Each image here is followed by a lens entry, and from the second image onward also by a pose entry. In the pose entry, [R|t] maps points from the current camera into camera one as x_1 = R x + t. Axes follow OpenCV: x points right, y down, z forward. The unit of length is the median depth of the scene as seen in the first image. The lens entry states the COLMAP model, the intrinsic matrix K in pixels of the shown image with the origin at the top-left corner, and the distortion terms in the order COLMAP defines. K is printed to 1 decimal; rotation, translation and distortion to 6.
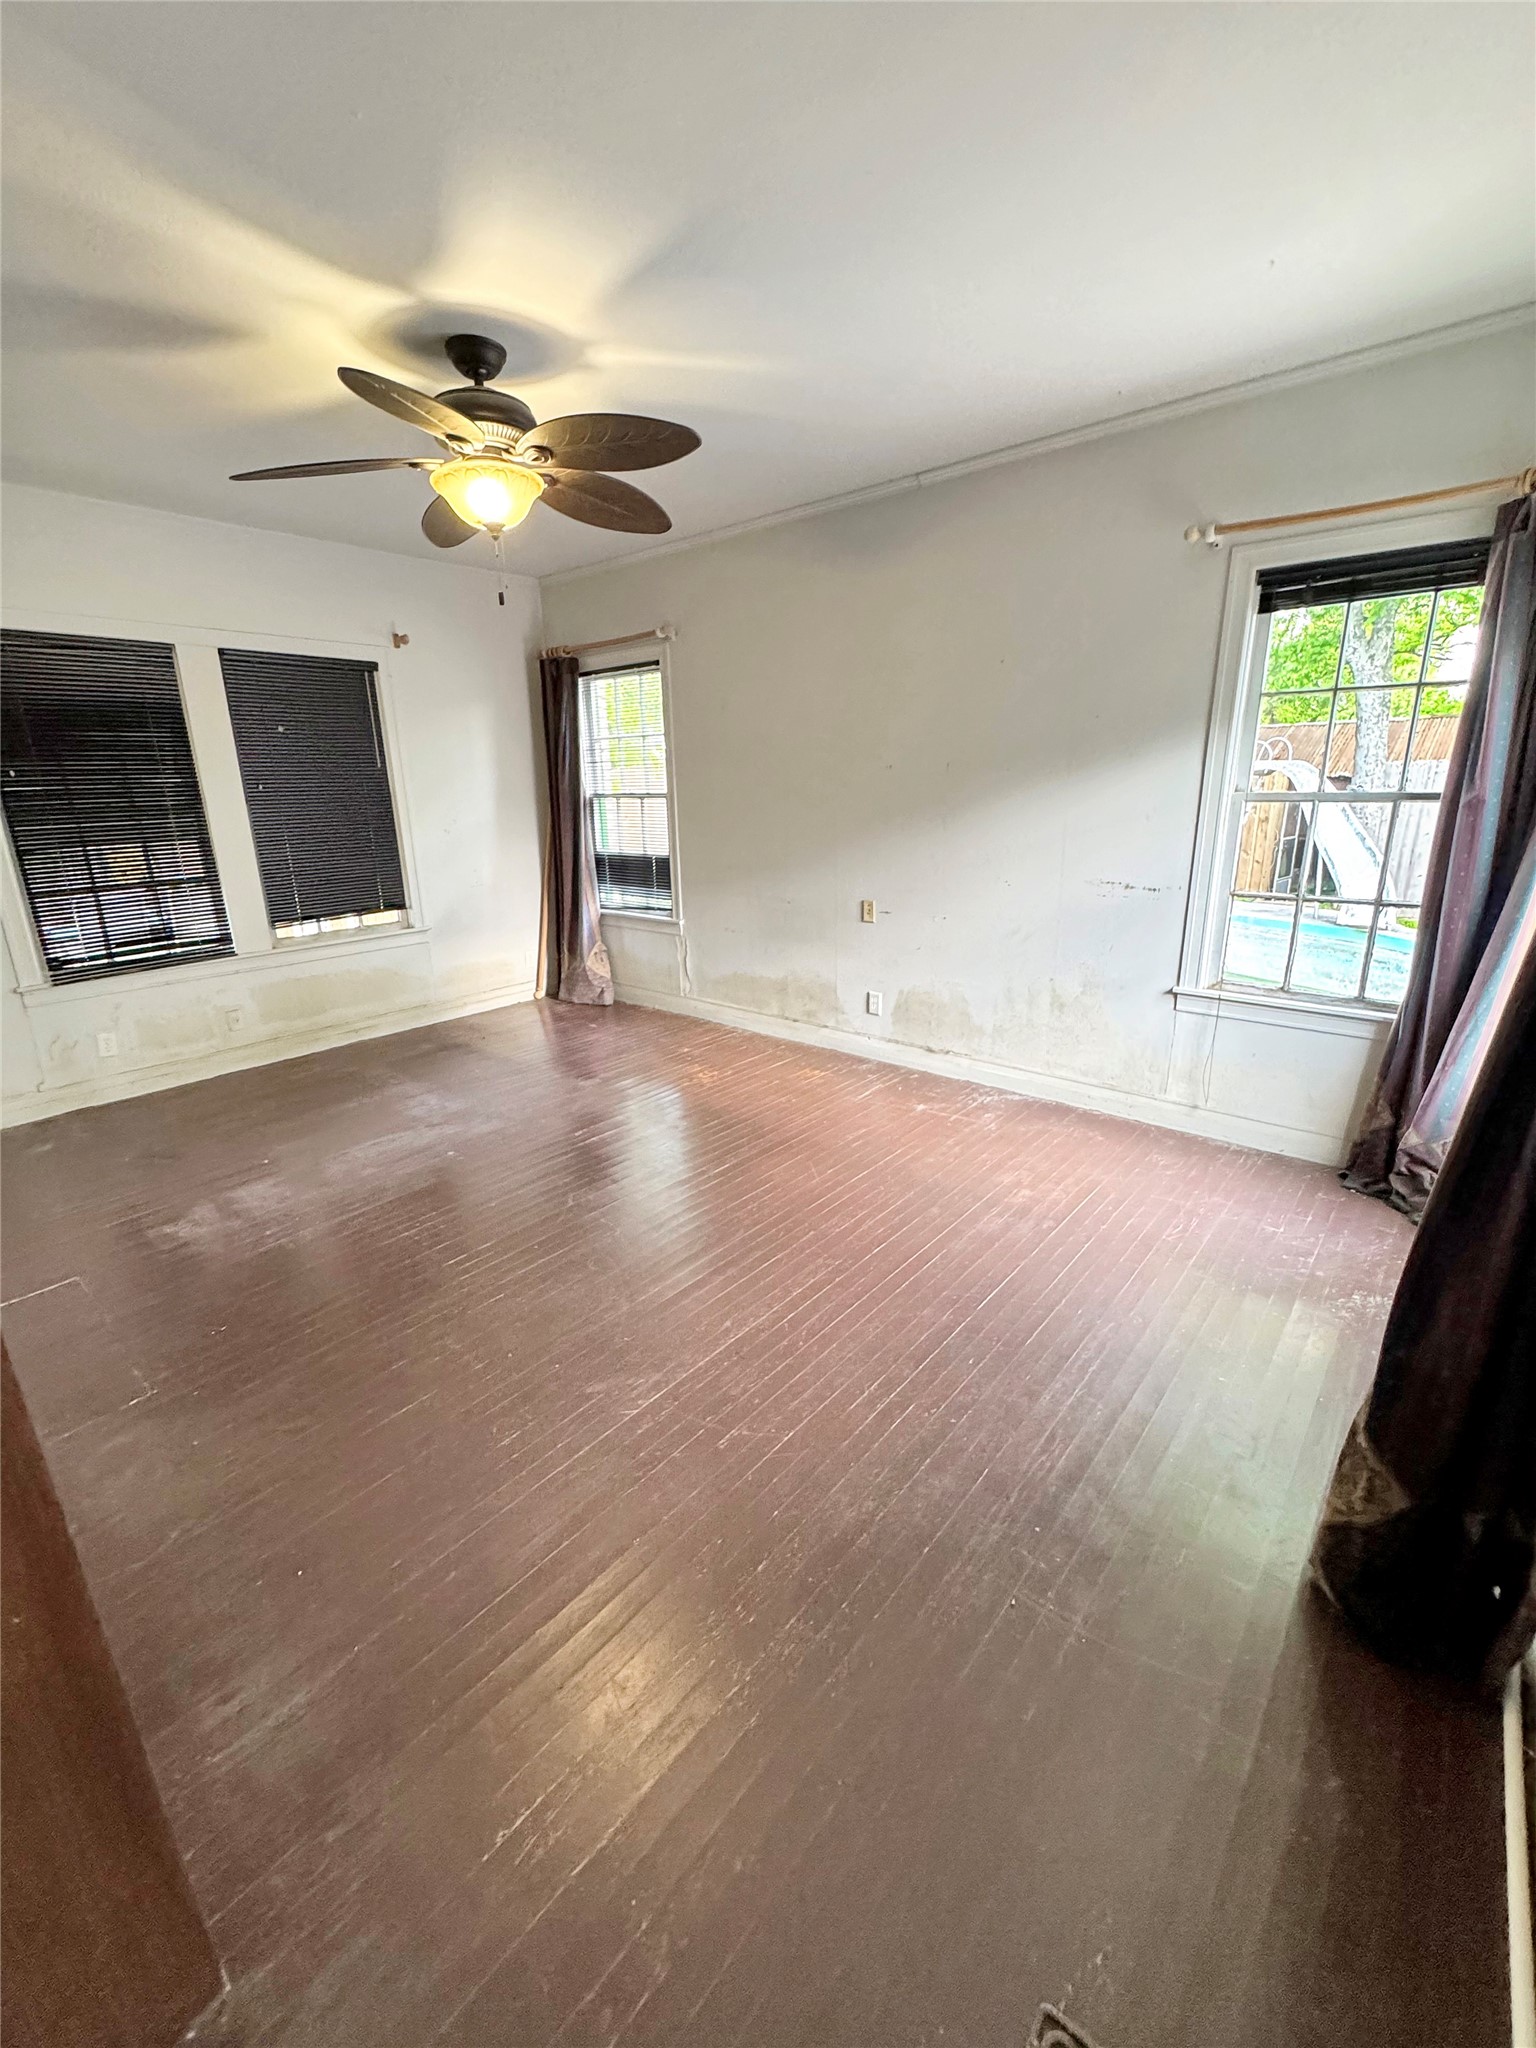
lens RADIAL K [[835.5, 0, 766.2], [0, 835.5, 1024.1], [0, 0, 1]] dist [-0.002575, 0.000009]
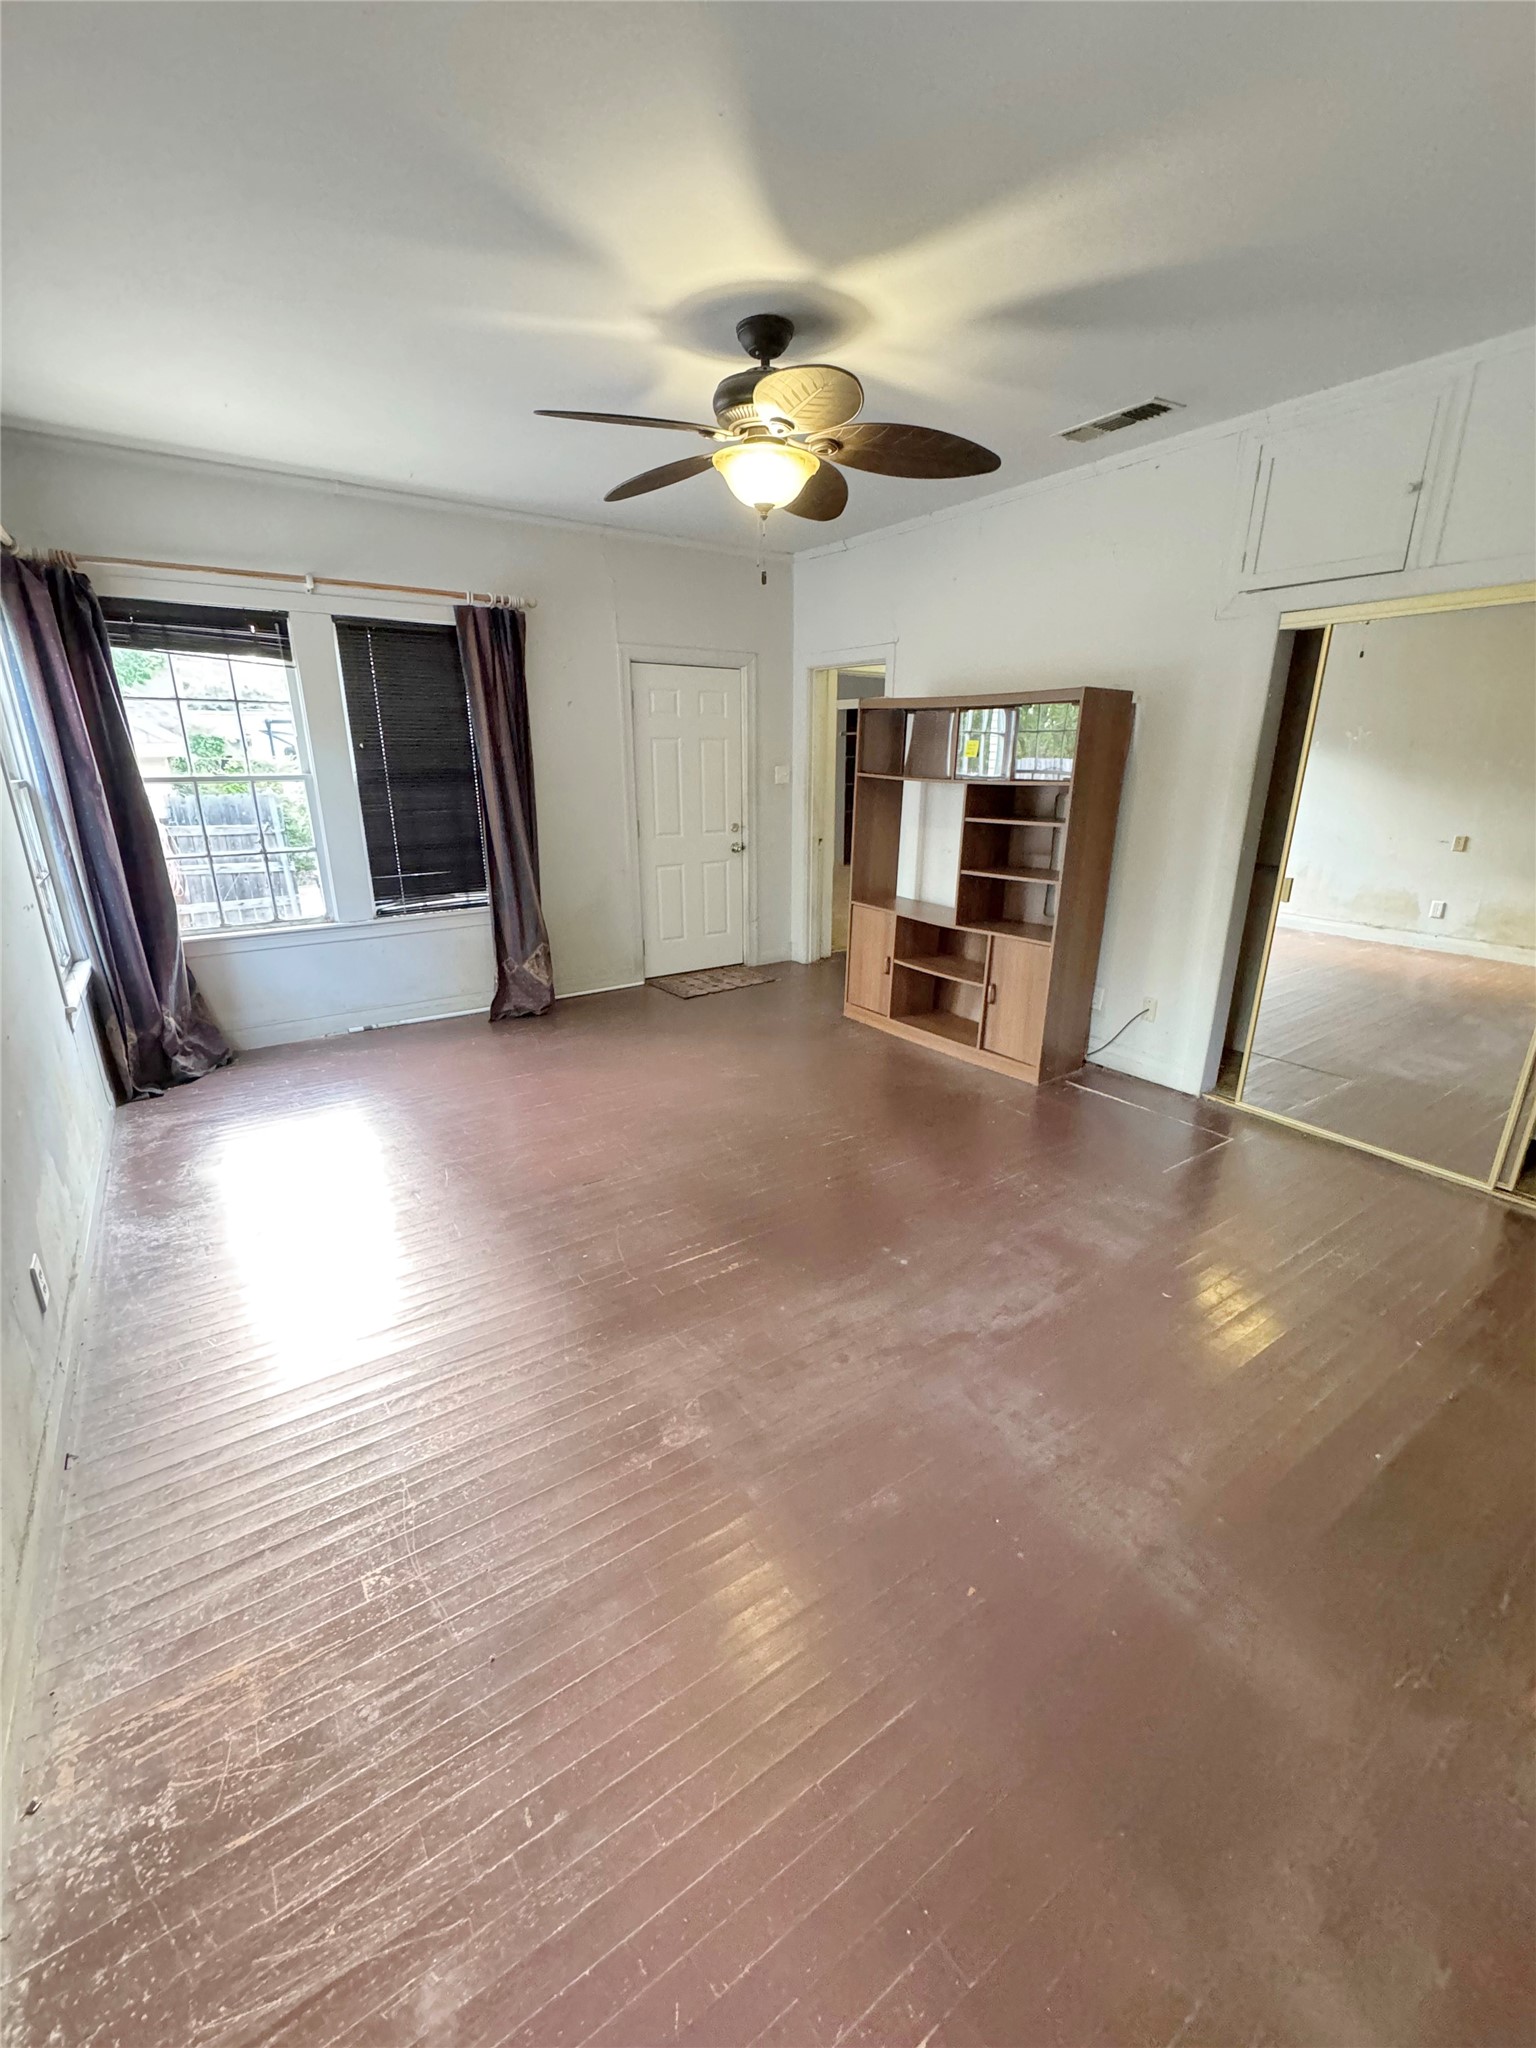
lens RADIAL K [[835.5, 0, 764.0], [0, 835.5, 1022.7], [0, 0, 1]] dist [-0.002575, 0.000009]
pose [[-0.965075, -0.061220, 0.254718, -0.367602], [0.091713, 0.831827, 0.547405, -0.370243], [-0.245394, 0.551648, -0.797161, 1.273325]]
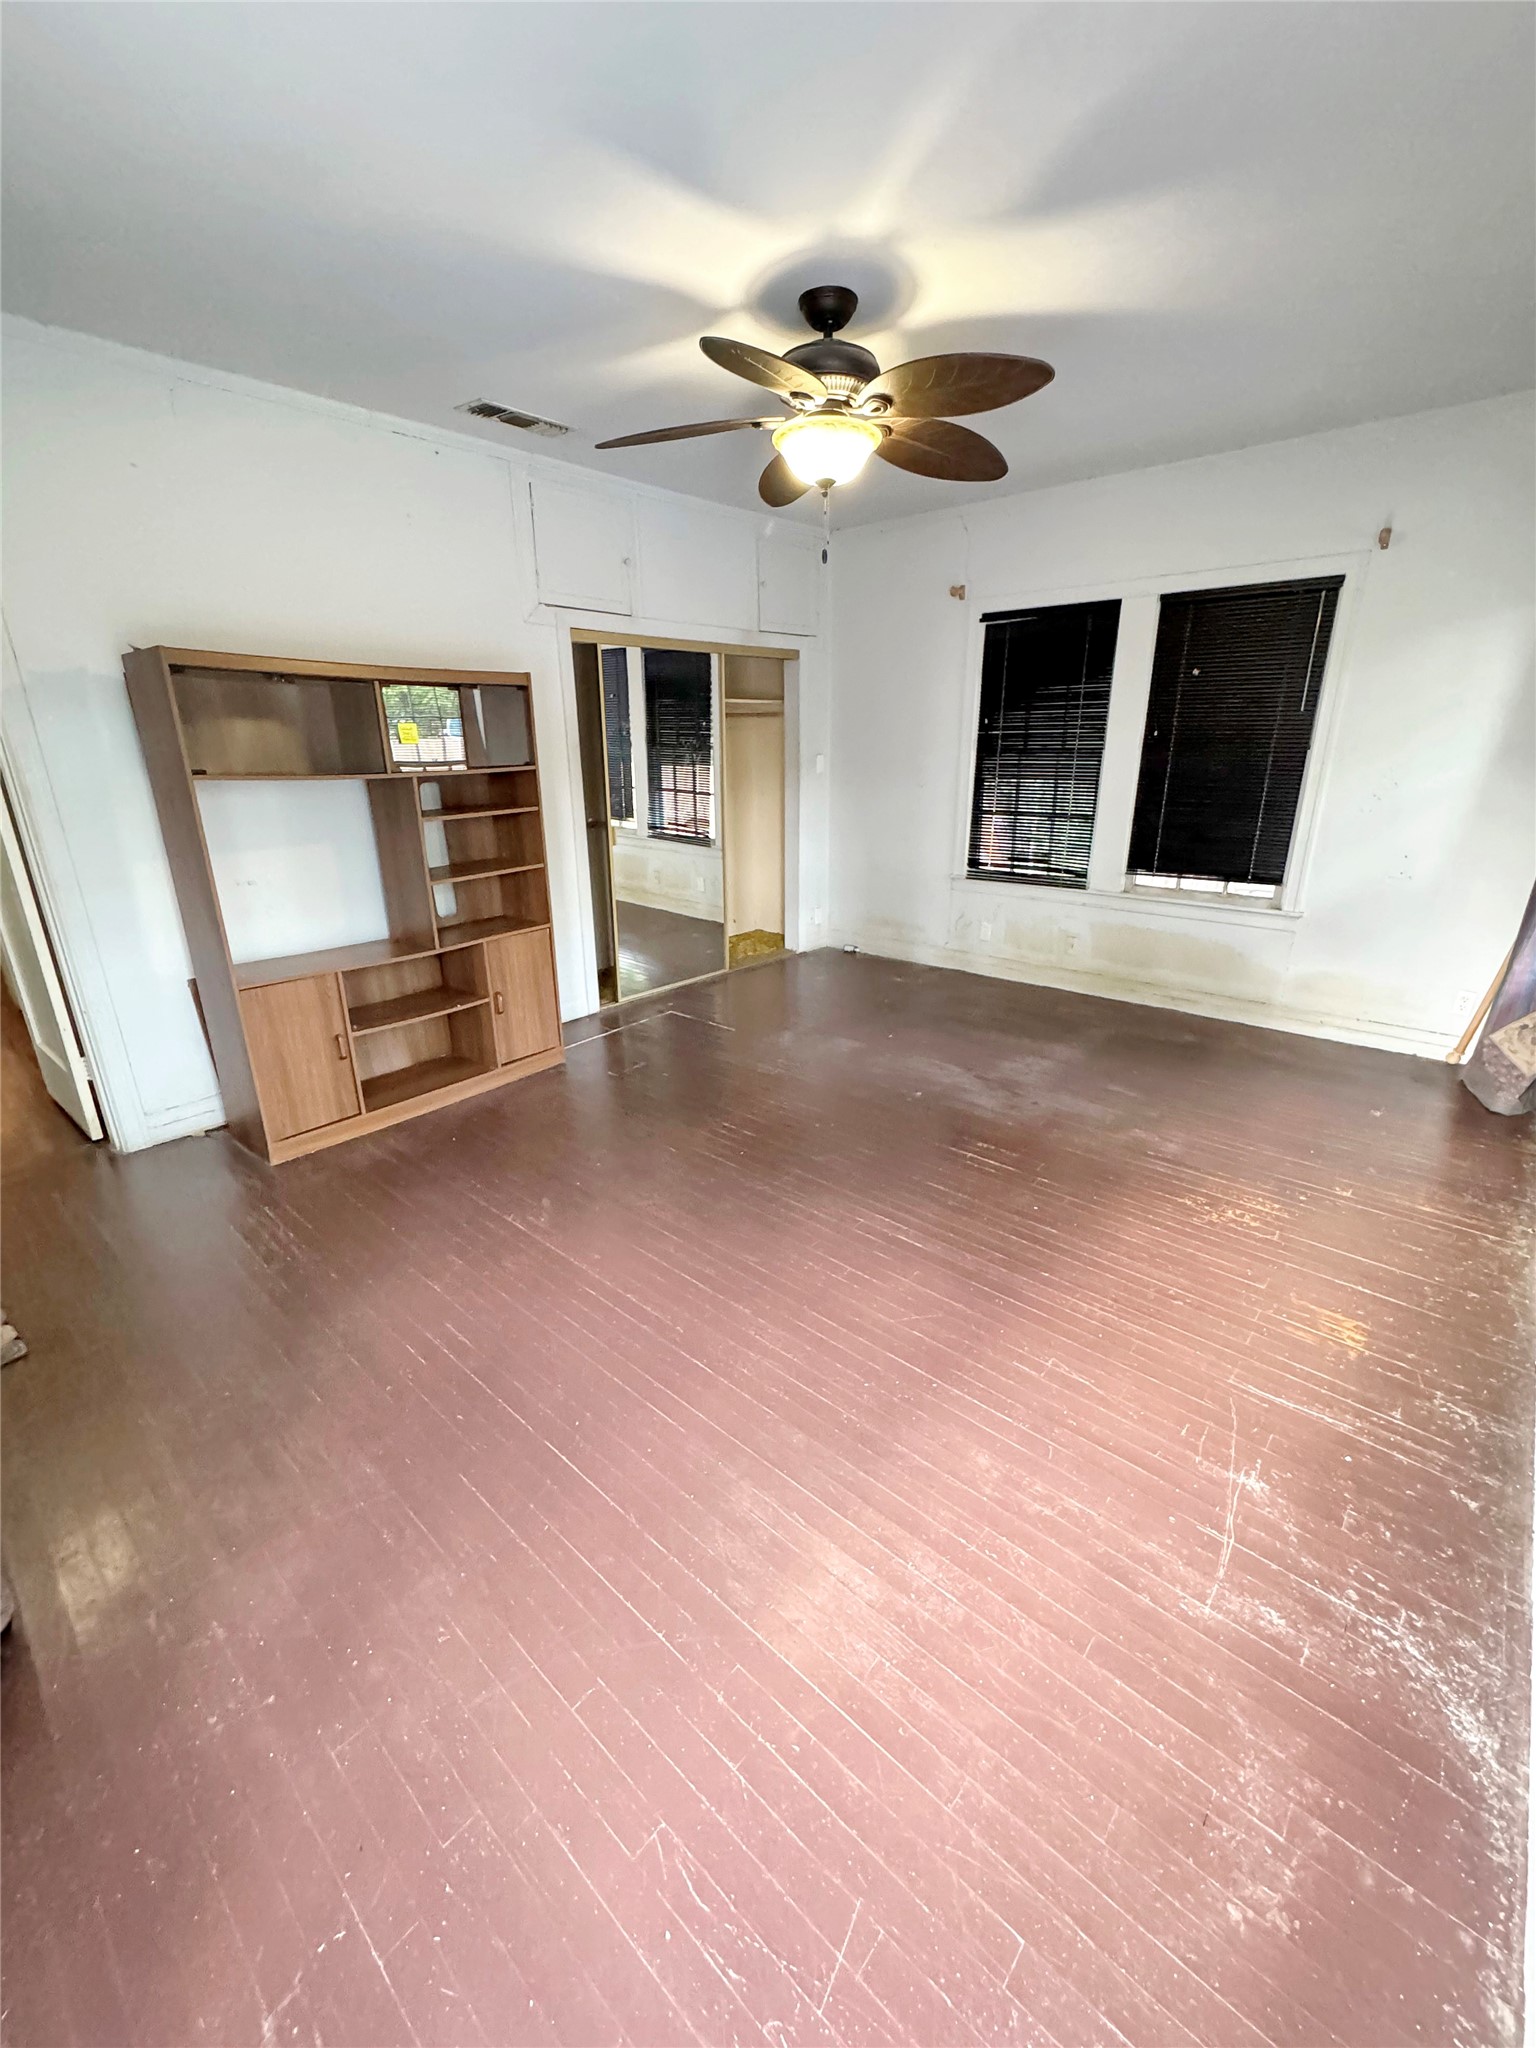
lens RADIAL K [[835.5, 0, 773.2], [0, 835.5, 1023.5], [0, 0, 1]] dist [-0.002575, 0.000009]
pose [[-0.013706, 0.346396, -0.937988, 0.494398], [-0.272161, 0.901366, 0.336848, -0.195161], [0.962154, 0.259901, 0.081921, 0.604460]]
